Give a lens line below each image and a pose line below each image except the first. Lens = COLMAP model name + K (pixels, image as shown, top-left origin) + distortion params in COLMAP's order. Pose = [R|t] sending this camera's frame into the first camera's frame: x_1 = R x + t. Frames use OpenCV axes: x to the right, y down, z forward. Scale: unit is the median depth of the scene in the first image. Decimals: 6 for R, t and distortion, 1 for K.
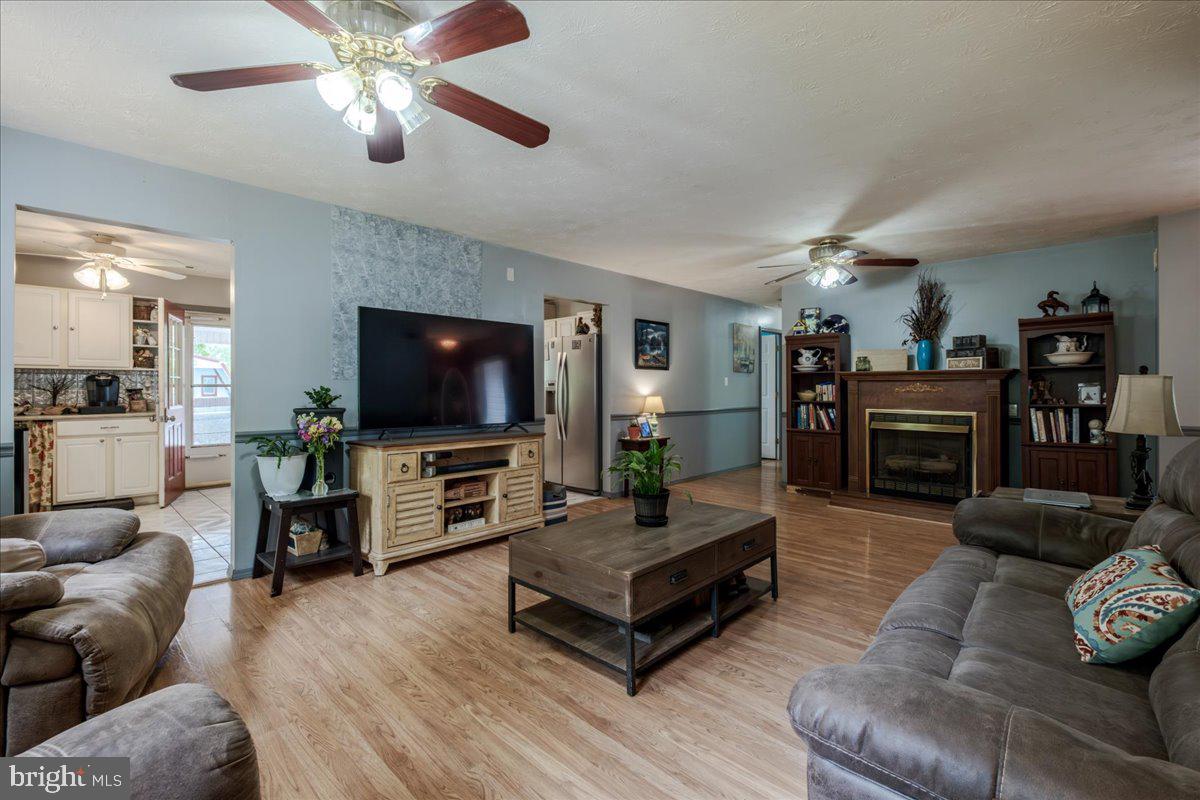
lens RADIAL K [[523.2, 0, 594.9], [0, 523.2, 395.8], [0, 0, 1]] dist [-0.000756, -0.000039]
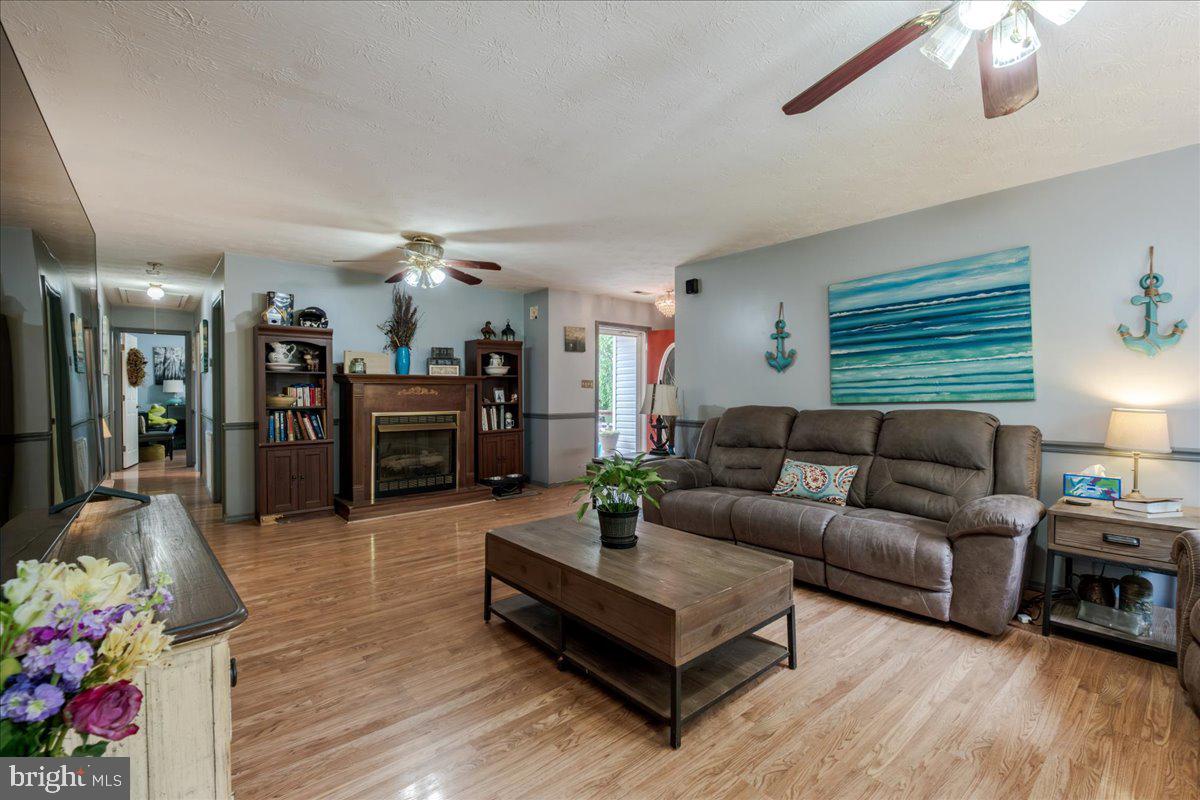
lens RADIAL K [[523.2, 0, 596.7], [0, 523.2, 398.6], [0, 0, 1]] dist [-0.000756, -0.000039]
pose [[0.091259, -0.012129, 0.995753, -0.437804], [0.013452, 0.999850, 0.010946, -0.006630], [-0.995736, 0.012396, 0.091409, 0.536888]]
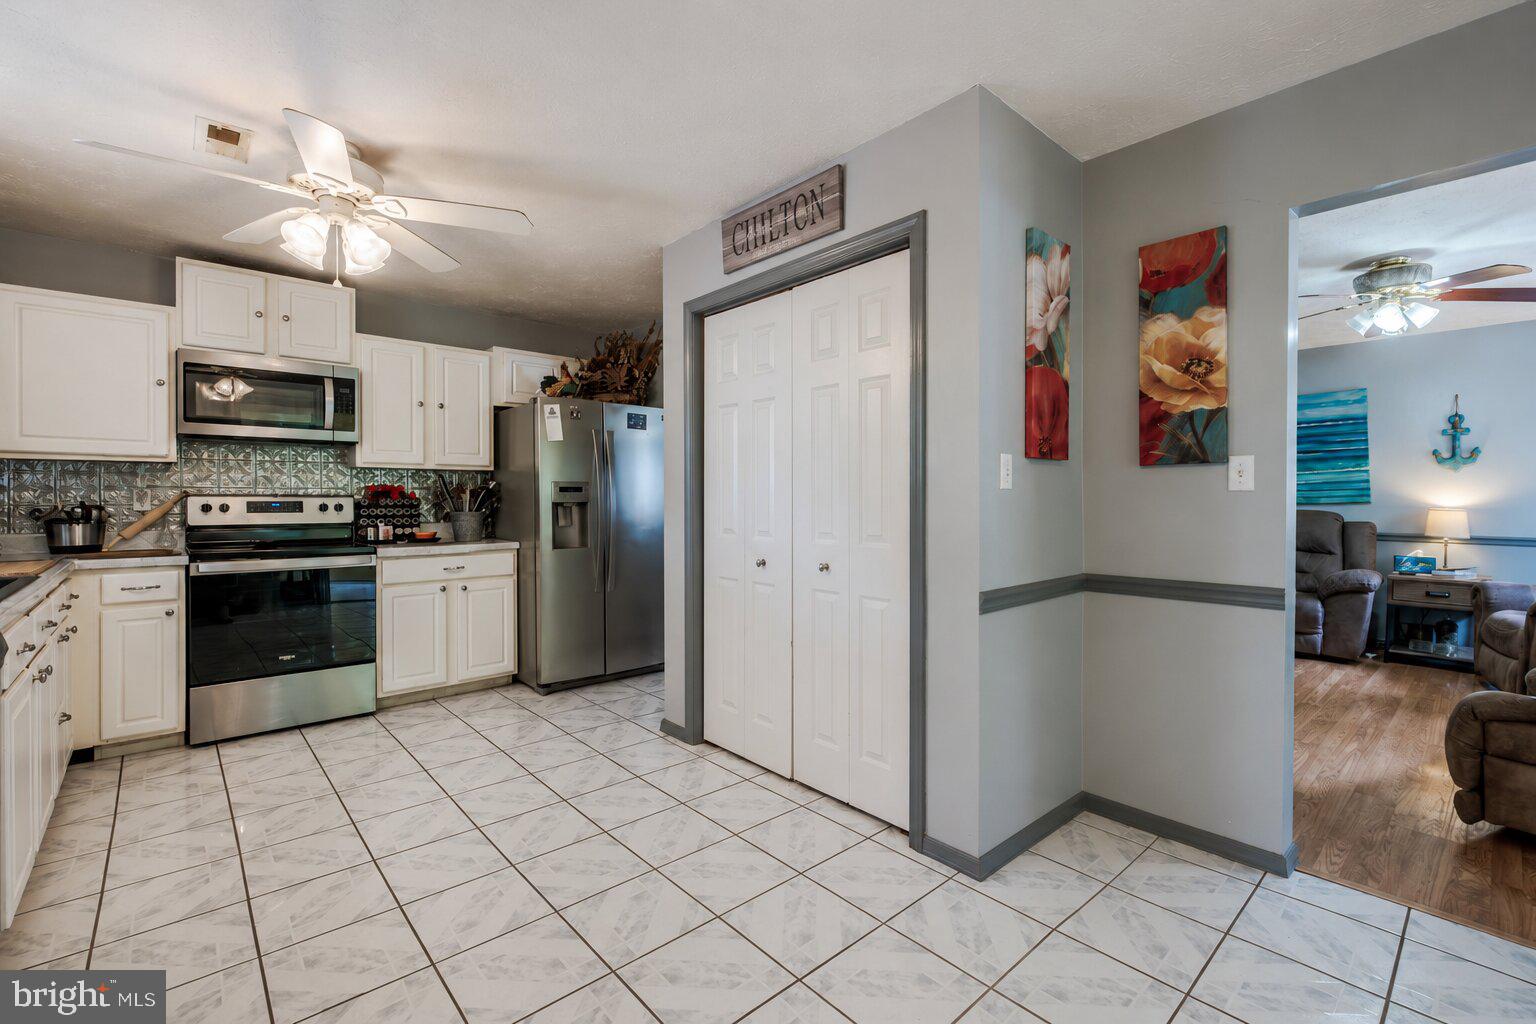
lens RADIAL K [[669.7, 0, 764.2], [0, 669.7, 503.0], [0, 0, 1]] dist [-0.000756, -0.000039]
pose [[0.063885, -0.006901, 0.997933, -0.995753], [0.005103, 0.999965, 0.006588, -0.002183], [-0.997944, 0.004672, 0.063918, 1.064084]]
